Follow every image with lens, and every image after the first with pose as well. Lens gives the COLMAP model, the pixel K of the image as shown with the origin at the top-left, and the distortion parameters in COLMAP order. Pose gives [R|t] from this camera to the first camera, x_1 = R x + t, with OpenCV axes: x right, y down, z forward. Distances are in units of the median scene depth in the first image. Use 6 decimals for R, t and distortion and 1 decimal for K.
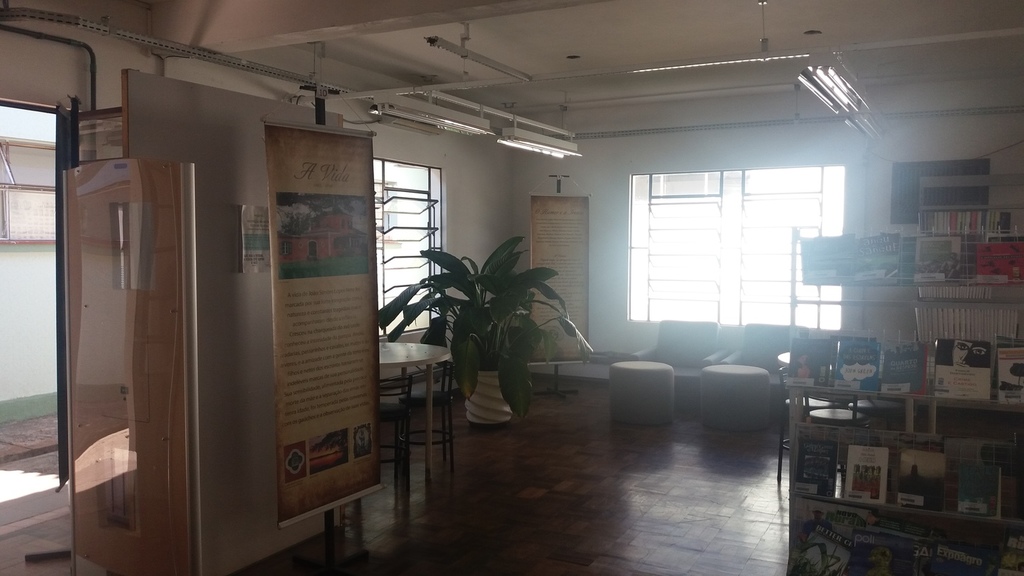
lens RADIAL K [[812.2, 0, 499.7], [0, 812.2, 292.0], [0, 0, 1]] dist [0.080171, -0.140675]
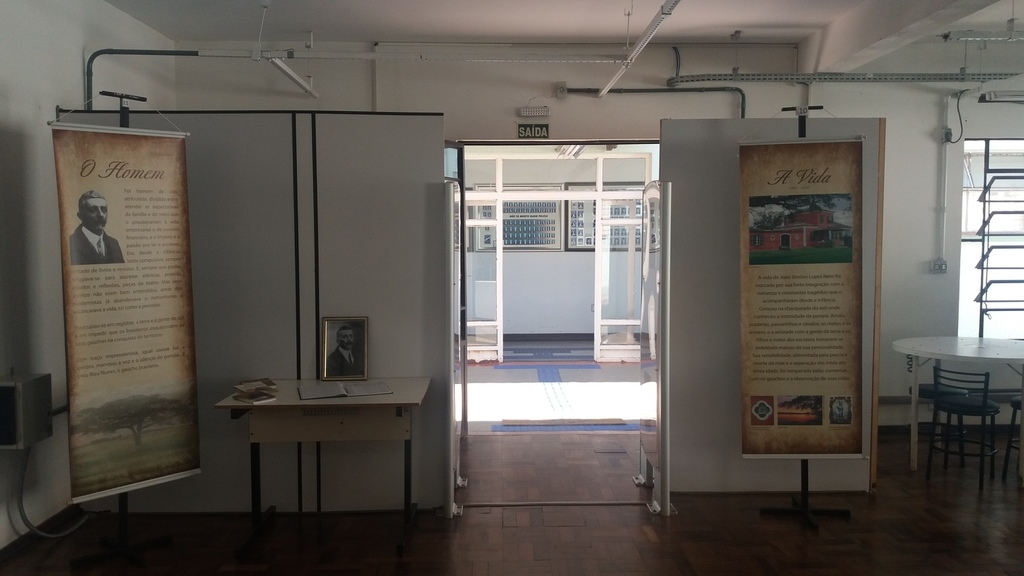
lens RADIAL K [[812.2, 0, 518.8], [0, 812.2, 288.4], [0, 0, 1]] dist [0.080171, -0.140675]
pose [[0.481931, 0.052779, -0.874618, 0.479894], [-0.047505, 0.998290, 0.034066, -0.003490], [0.874920, 0.025131, 0.483614, 0.045008]]
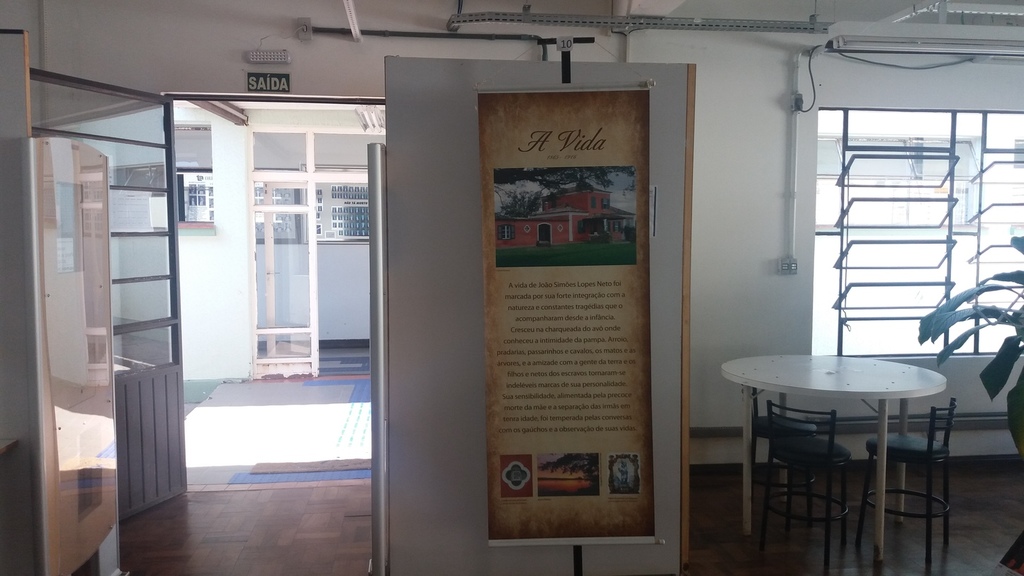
lens RADIAL K [[835.7, 0, 518.8], [0, 835.7, 275.4], [0, 0, 1]] dist [0.083092, -0.062942]
pose [[0.573283, 0.046952, -0.818011, 0.346971], [-0.050305, 0.998490, 0.022056, -0.019430], [0.817812, 0.028506, 0.574779, 0.350729]]
